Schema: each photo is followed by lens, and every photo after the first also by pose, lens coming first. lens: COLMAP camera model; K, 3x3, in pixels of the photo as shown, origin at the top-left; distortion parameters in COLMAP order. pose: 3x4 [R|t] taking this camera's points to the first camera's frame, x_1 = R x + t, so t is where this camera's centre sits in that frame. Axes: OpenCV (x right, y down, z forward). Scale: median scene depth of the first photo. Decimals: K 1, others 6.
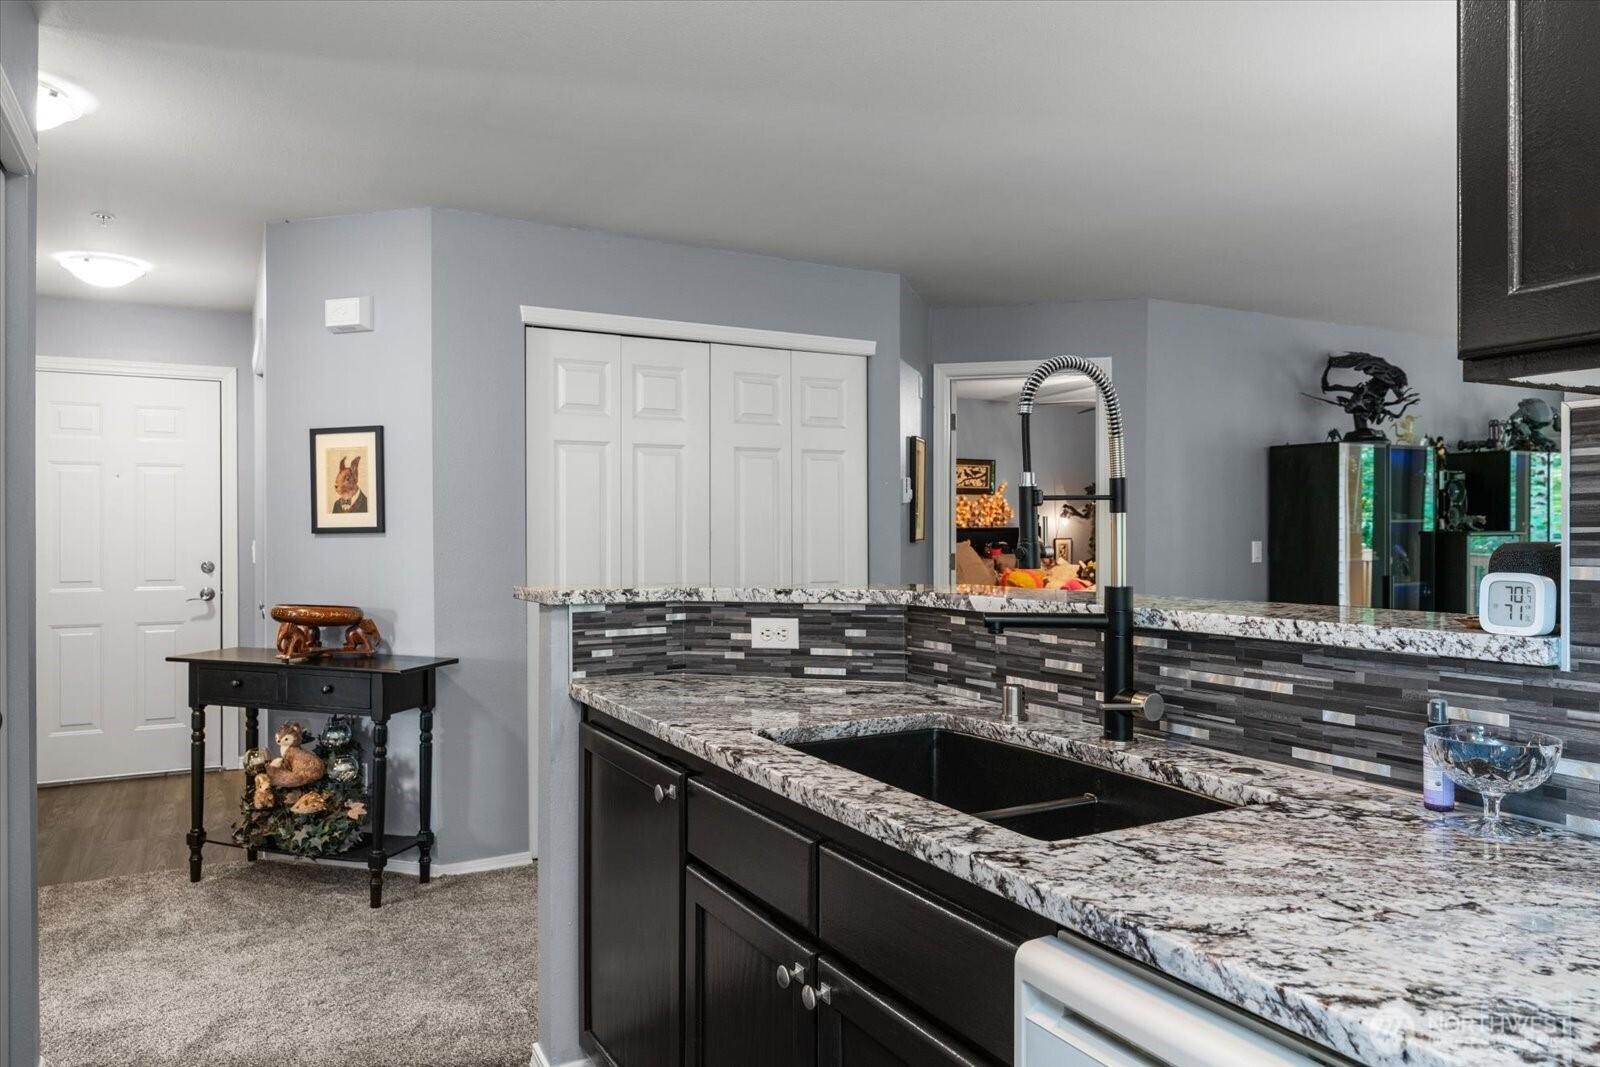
lens RADIAL K [[1066.8, 0, 799.9], [0, 1066.8, 535.1], [0, 0, 1]] dist [-0.000976, -0.000310]
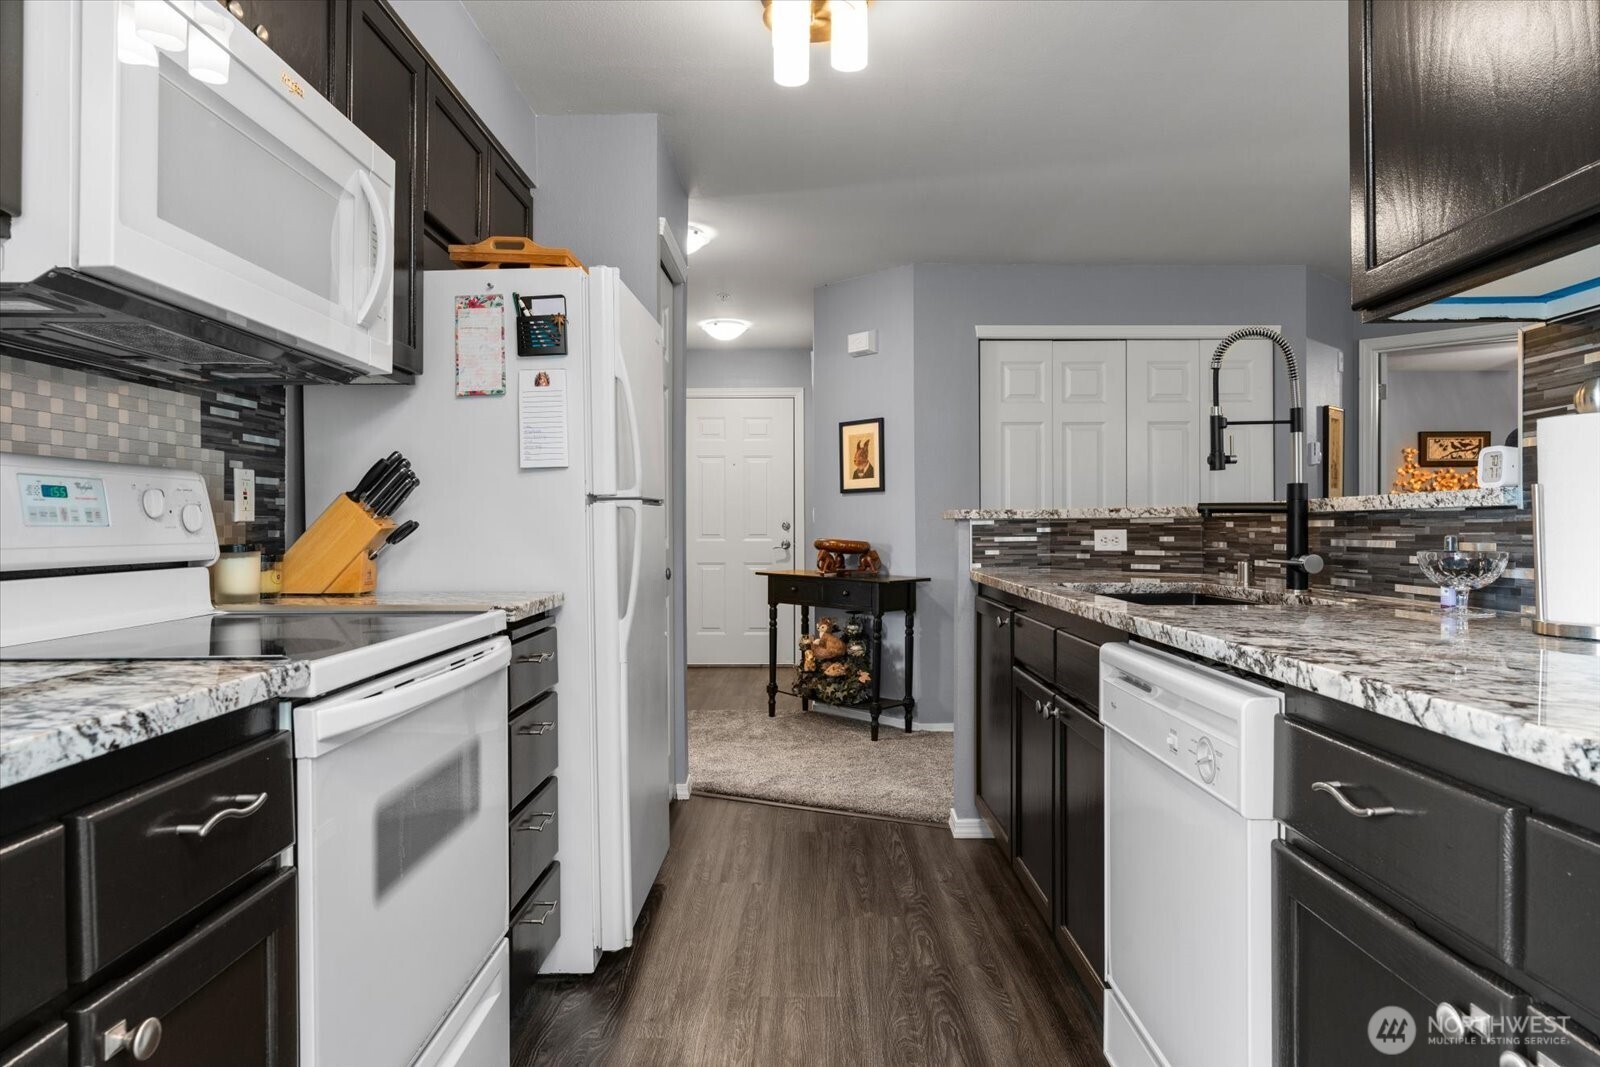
lens RADIAL K [[970.7, 0, 802.2], [0, 970.7, 528.6], [0, 0, 1]] dist [-0.007695, 0.000807]
pose [[0.873181, 0.000618, -0.487396, 0.183615], [-0.001008, 0.999999, -0.000538, 0.057478], [0.487395, 0.000961, 0.873181, -0.244047]]
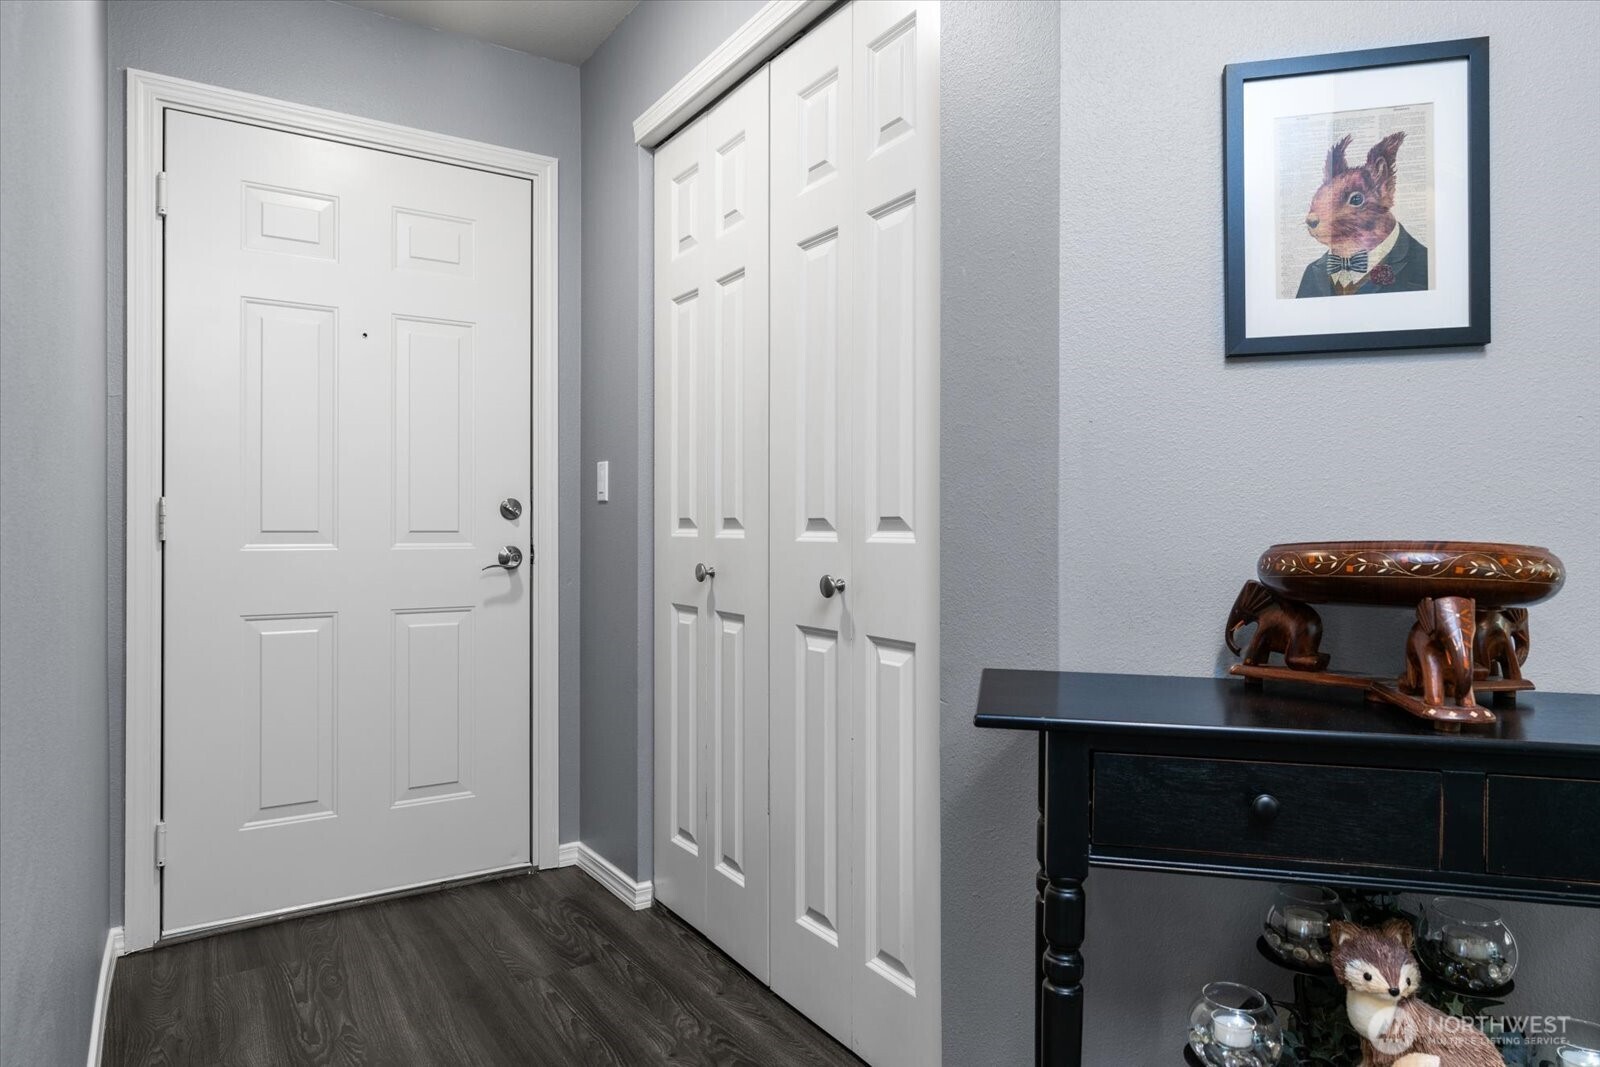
lens RADIAL K [[970.7, 0, 797.6], [0, 970.7, 527.9], [0, 0, 1]] dist [-0.007695, 0.000807]
pose [[0.997020, 0.000307, 0.077139, -0.748266], [-0.000191, 0.999999, -0.001514, 0.068607], [-0.077140, 0.001495, 0.997019, 0.813149]]
